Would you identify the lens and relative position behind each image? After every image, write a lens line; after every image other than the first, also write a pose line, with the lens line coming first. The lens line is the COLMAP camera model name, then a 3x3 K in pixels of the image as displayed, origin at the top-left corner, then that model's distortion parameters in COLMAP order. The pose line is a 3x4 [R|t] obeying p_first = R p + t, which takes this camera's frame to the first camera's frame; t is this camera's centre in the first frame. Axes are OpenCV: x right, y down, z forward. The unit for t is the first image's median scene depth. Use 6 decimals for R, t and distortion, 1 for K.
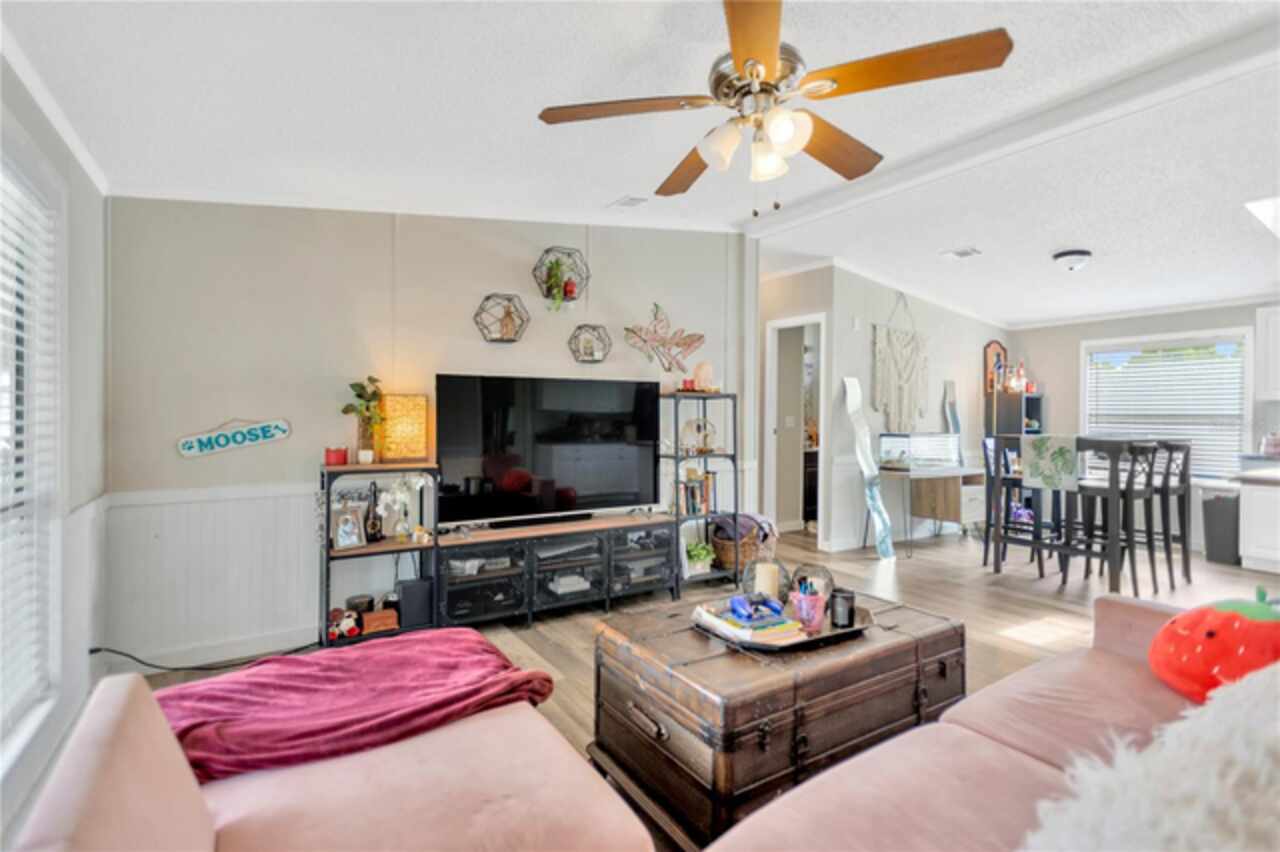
lens RADIAL K [[600.1, 0, 641.7], [0, 600.1, 417.2], [0, 0, 1]] dist [-0.000312, -0.000086]
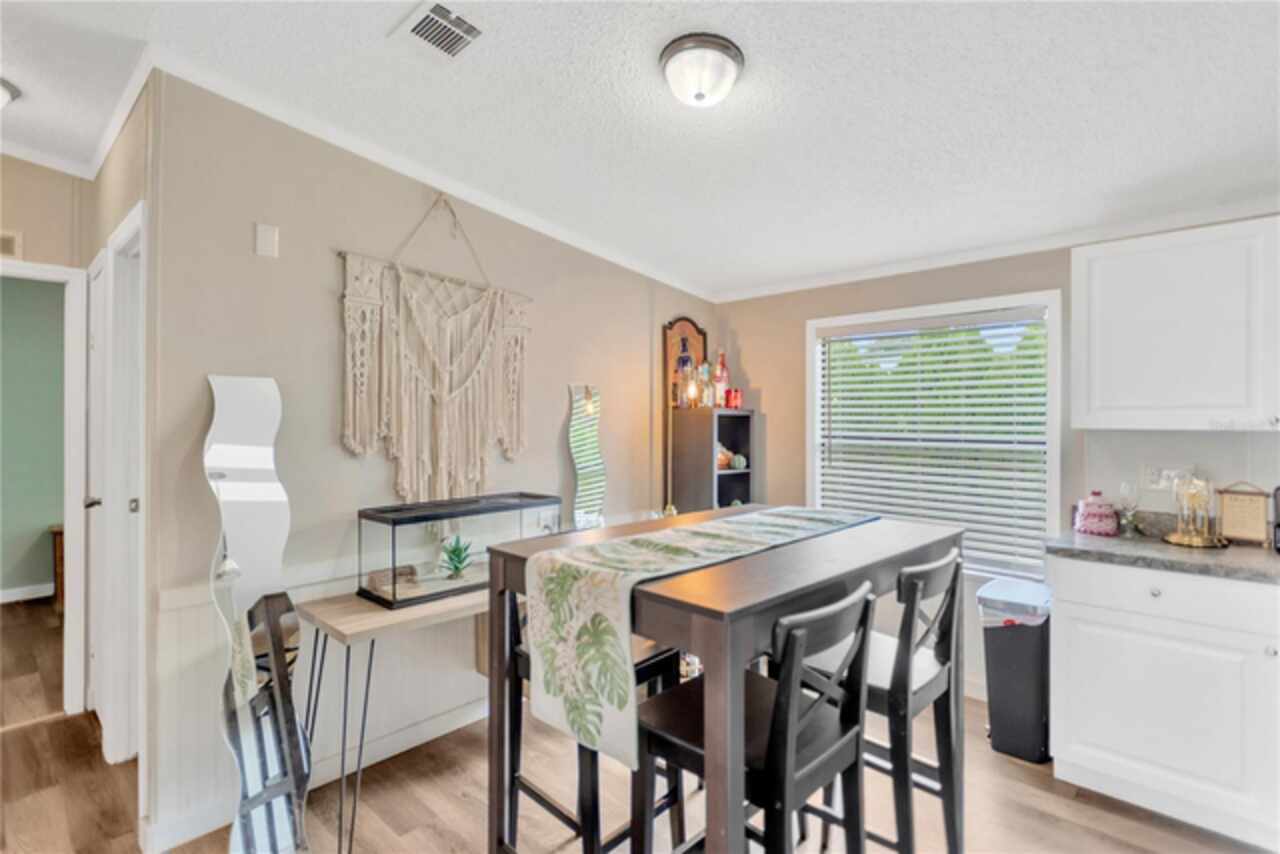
lens RADIAL K [[607.5, 0, 646.6], [0, 607.5, 419.8], [0, 0, 1]] dist [-0.001384, -0.000172]
pose [[0.967656, -0.006491, 0.252190, 0.511324], [0.006246, 0.999979, 0.001772, -0.037044], [-0.252196, -0.000139, 0.967676, 0.554102]]
